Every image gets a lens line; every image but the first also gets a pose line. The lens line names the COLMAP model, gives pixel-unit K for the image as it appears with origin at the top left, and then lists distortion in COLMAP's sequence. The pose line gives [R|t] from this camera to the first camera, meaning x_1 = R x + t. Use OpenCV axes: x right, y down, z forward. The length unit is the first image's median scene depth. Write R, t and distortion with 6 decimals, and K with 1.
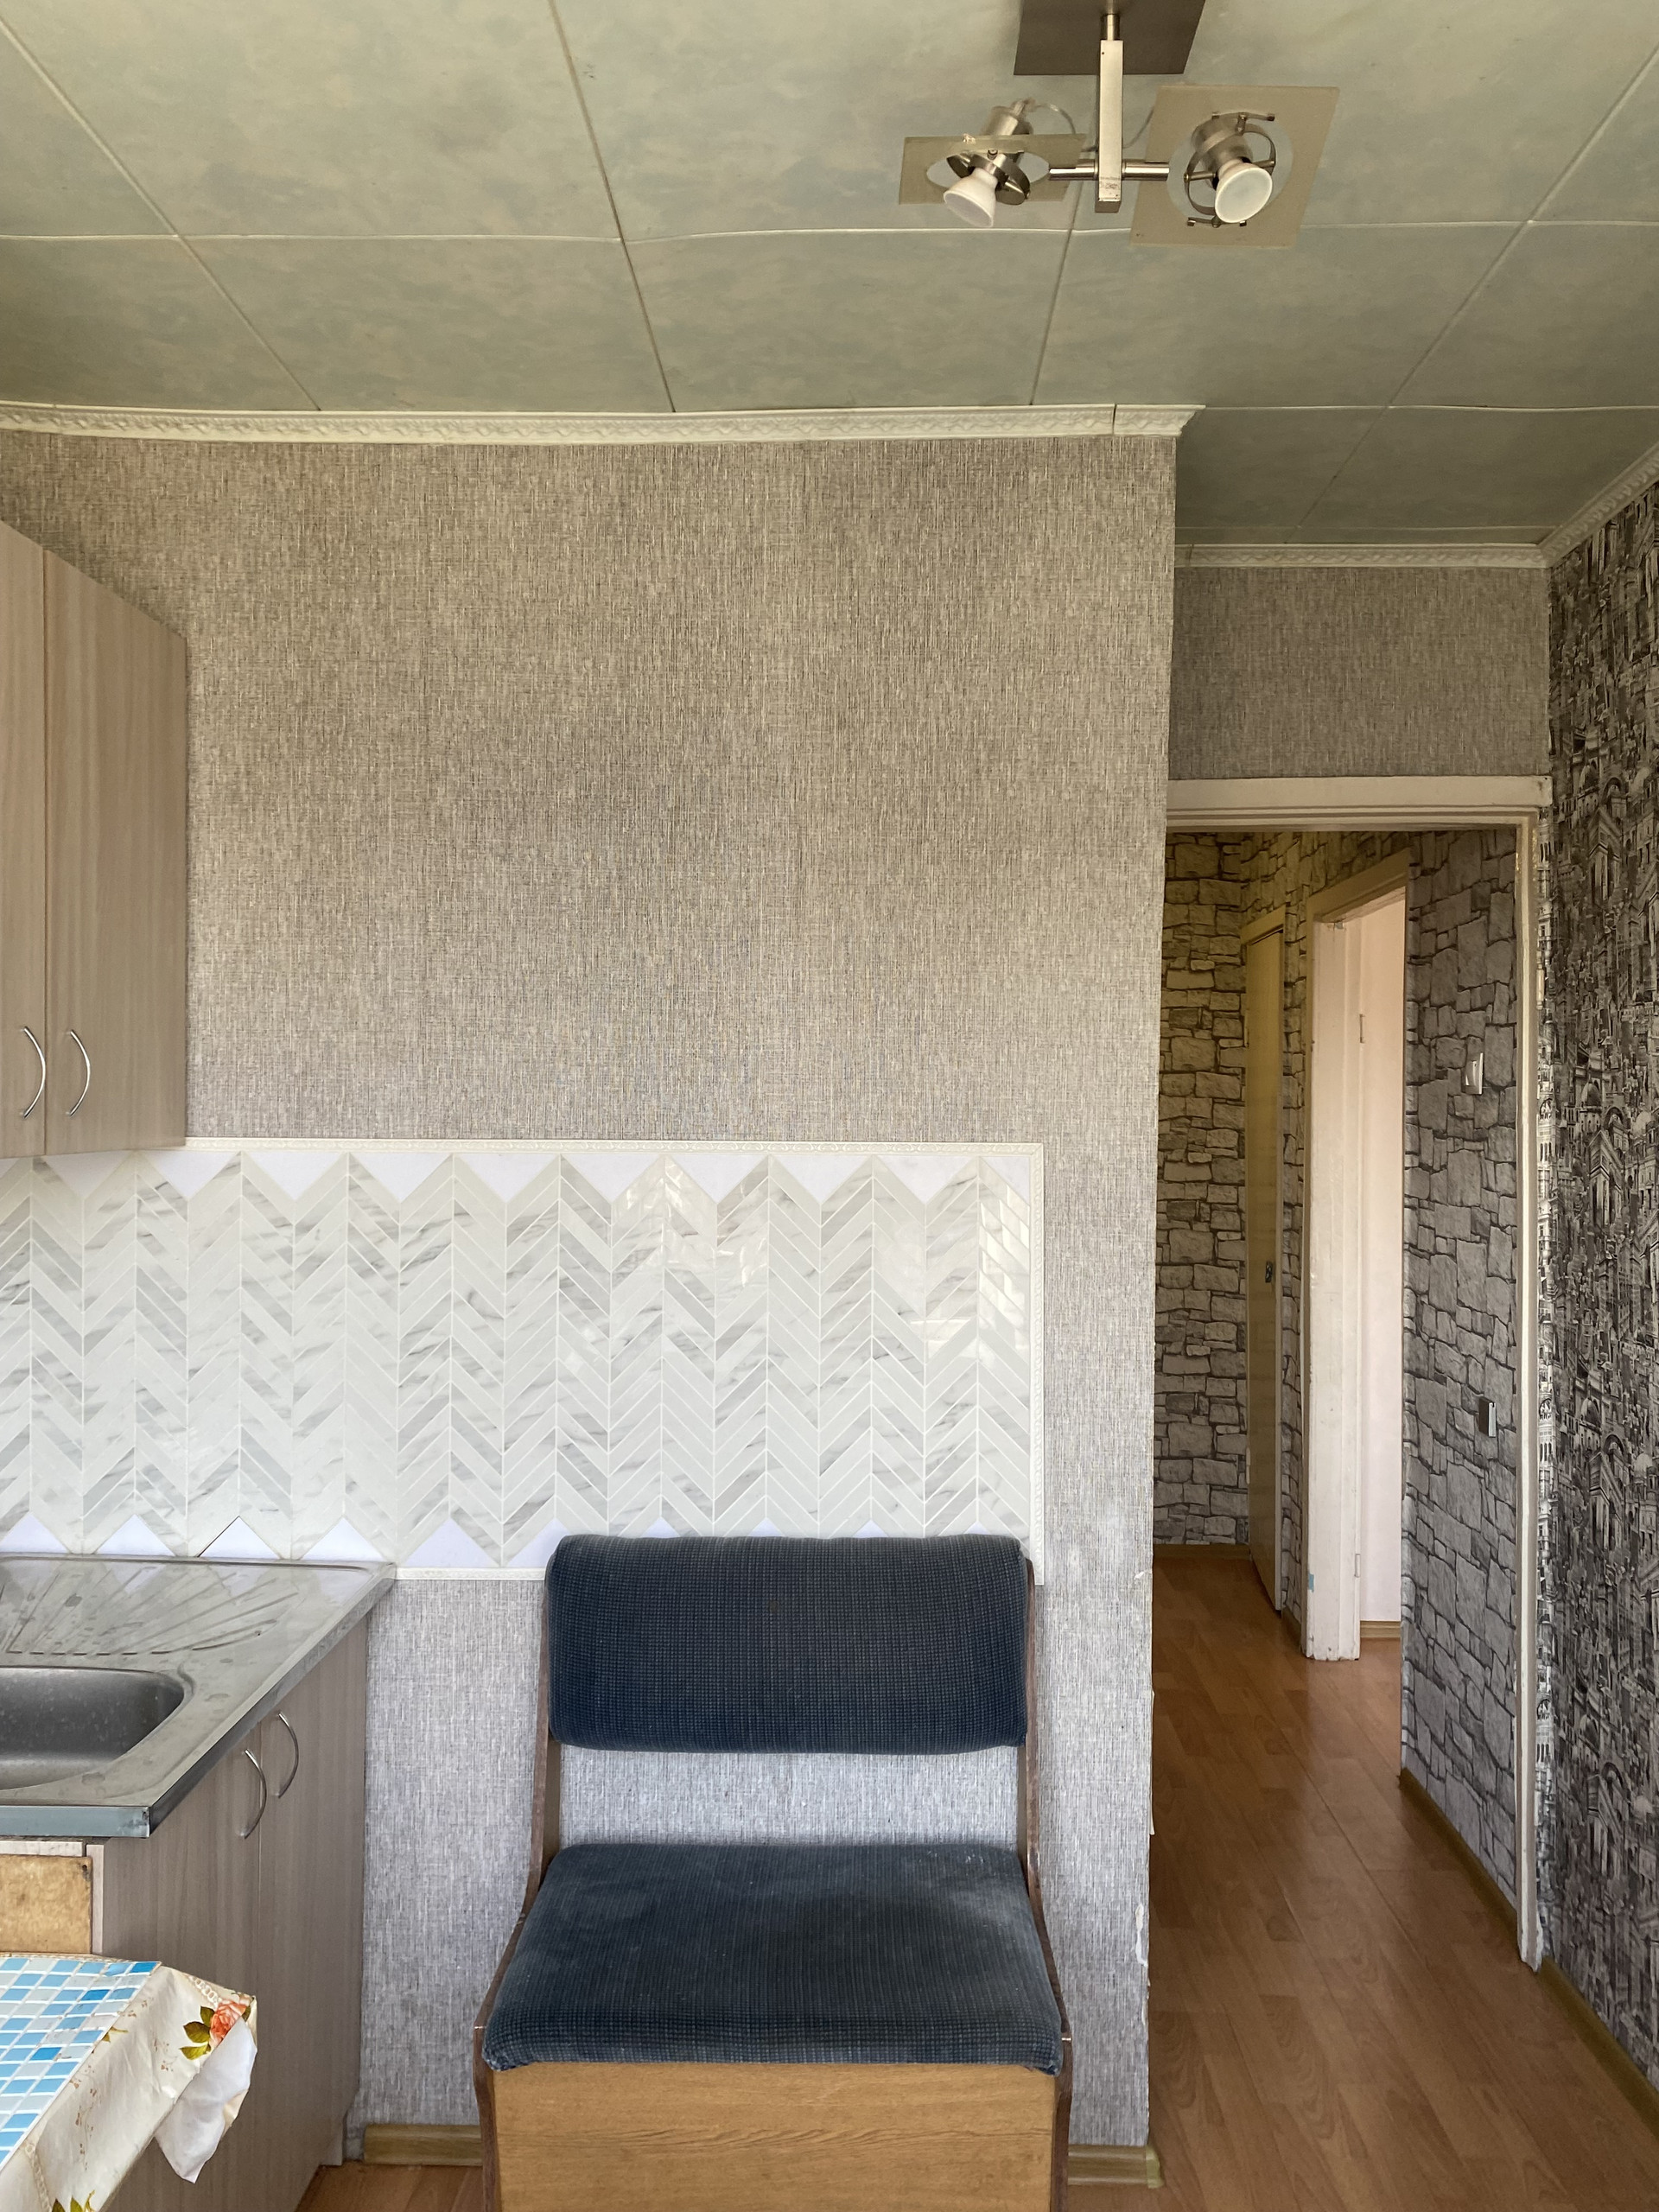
lens RADIAL K [[1666.6, 0, 829.5], [0, 1666.6, 1106.0], [0, 0, 1]] dist [0.017990, -0.008332]
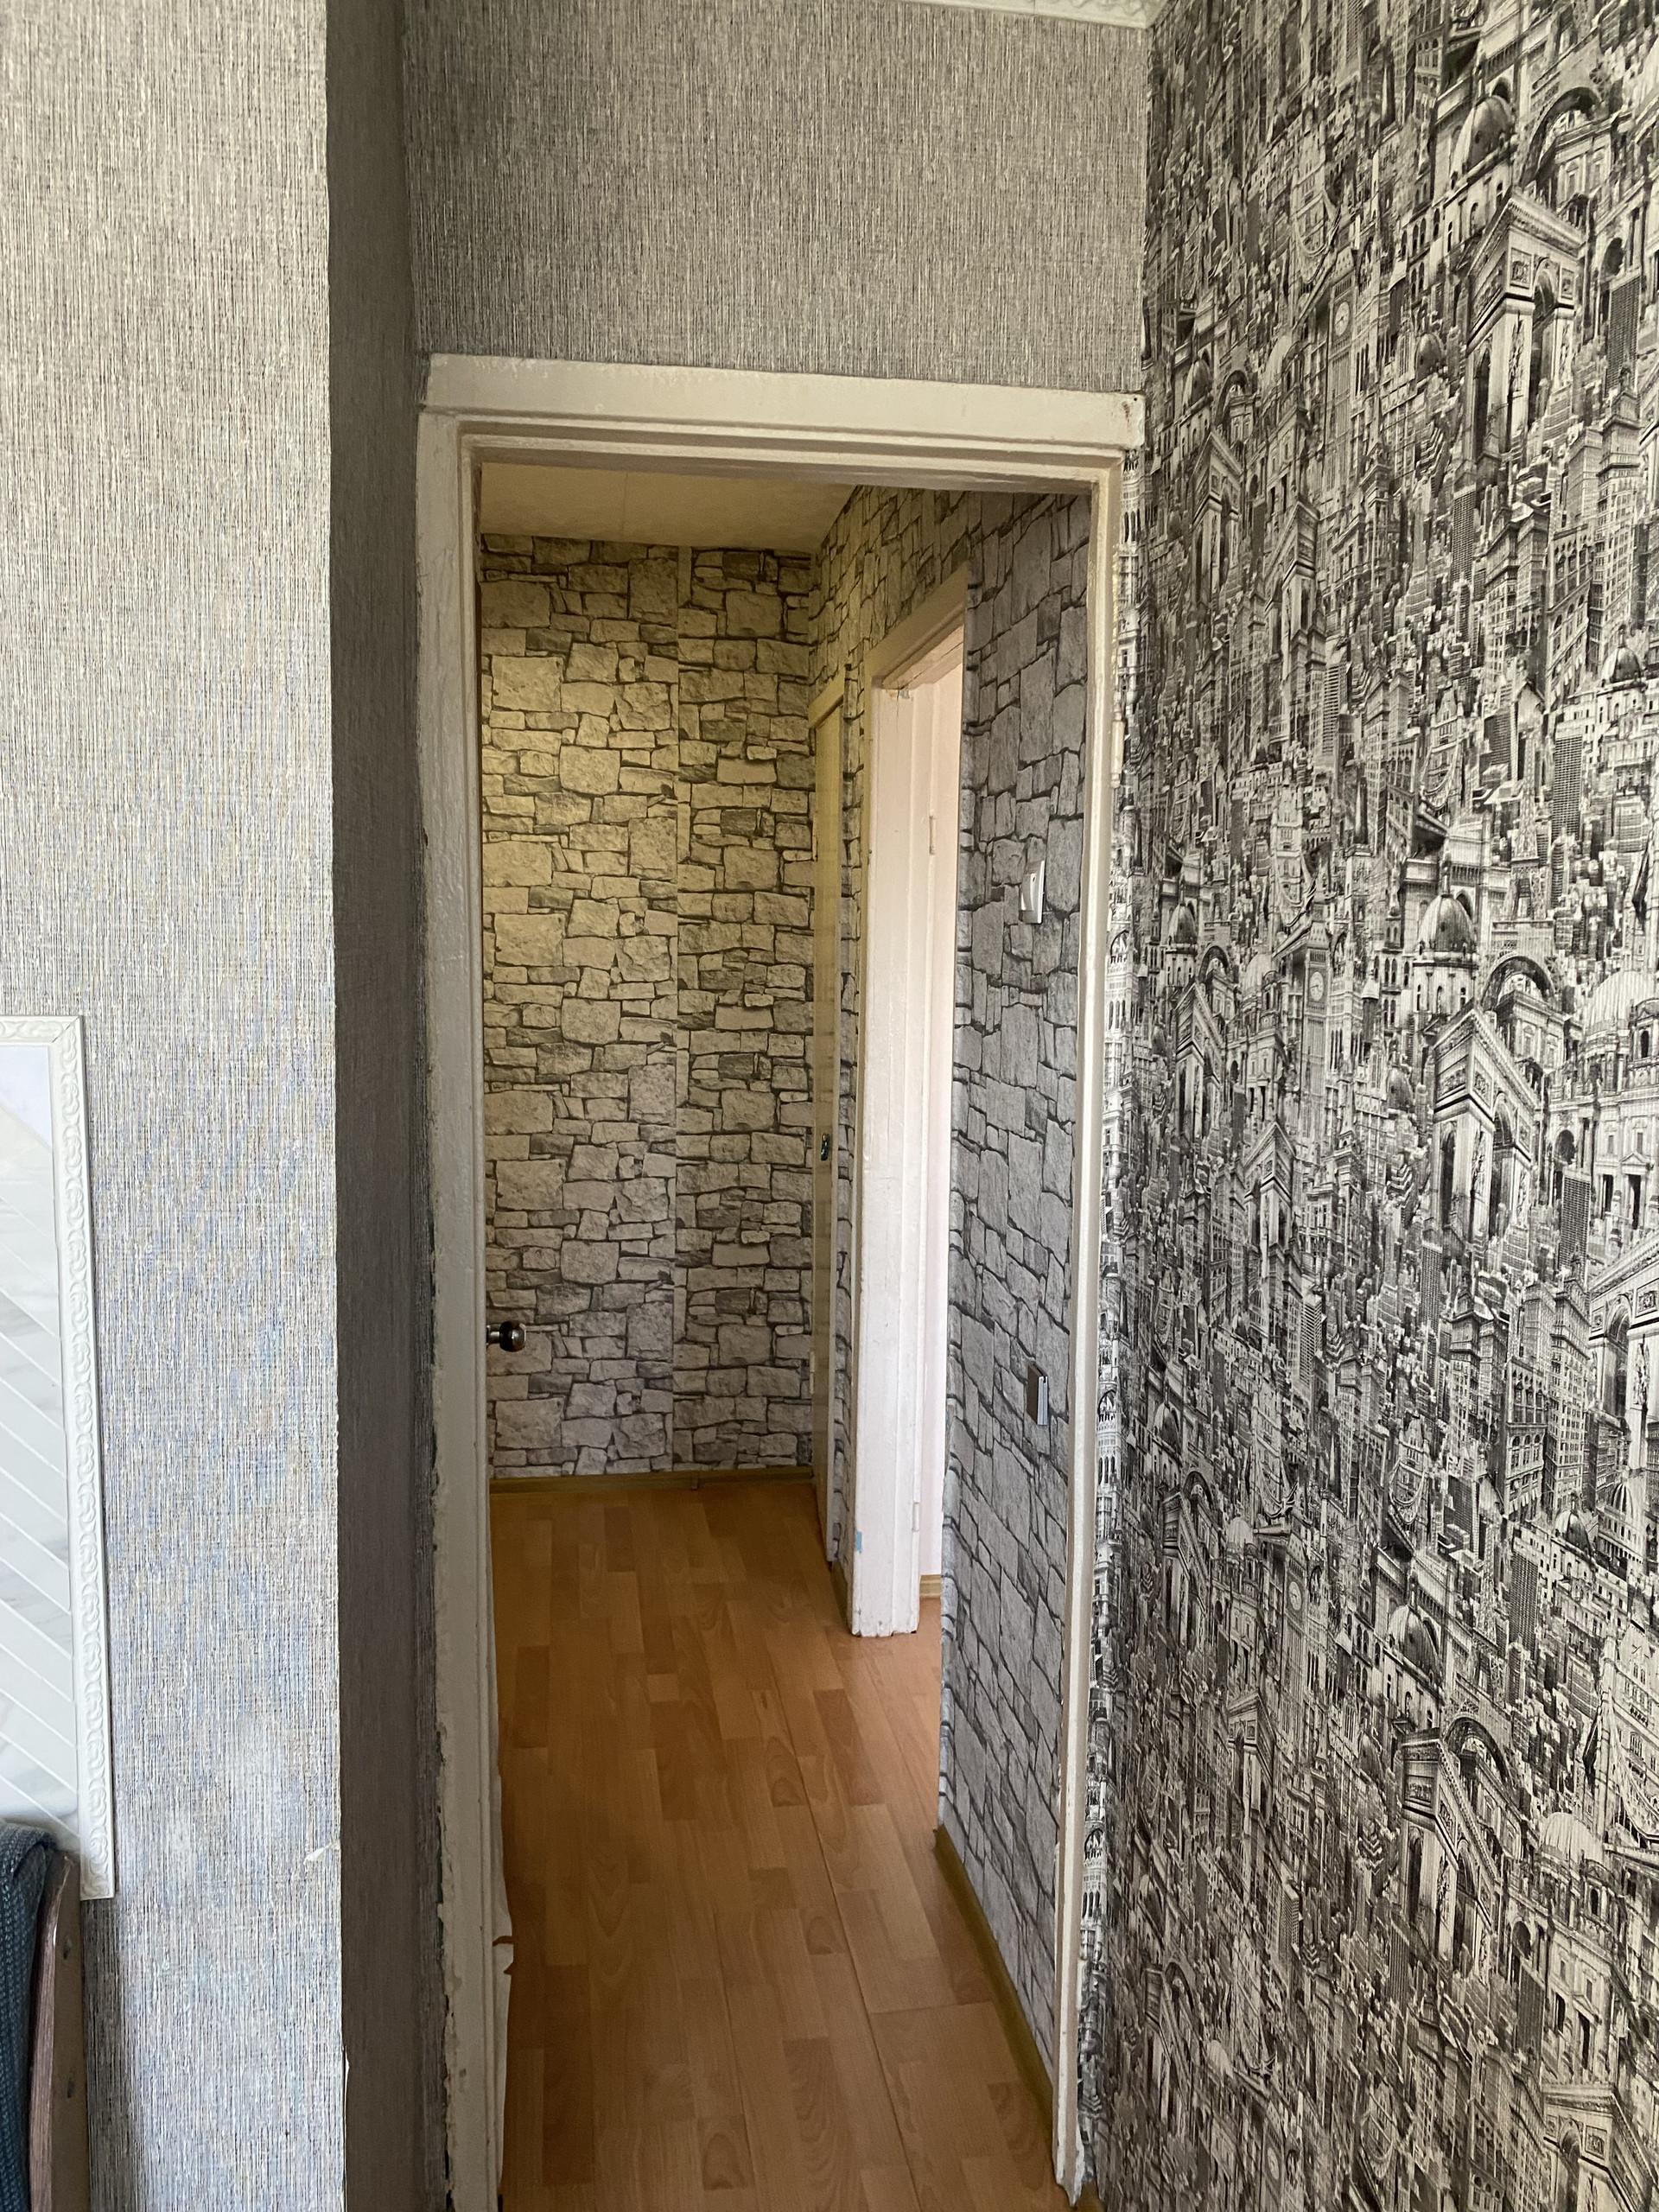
lens RADIAL K [[1688.8, 0, 829.5], [0, 1688.8, 1106.0], [0, 0, 1]] dist [0.082174, -0.138309]
pose [[0.980816, -0.010218, 0.194670, 0.194517], [-0.009699, 0.994831, 0.101083, -0.002084], [-0.194697, -0.101032, 0.975646, 0.387888]]
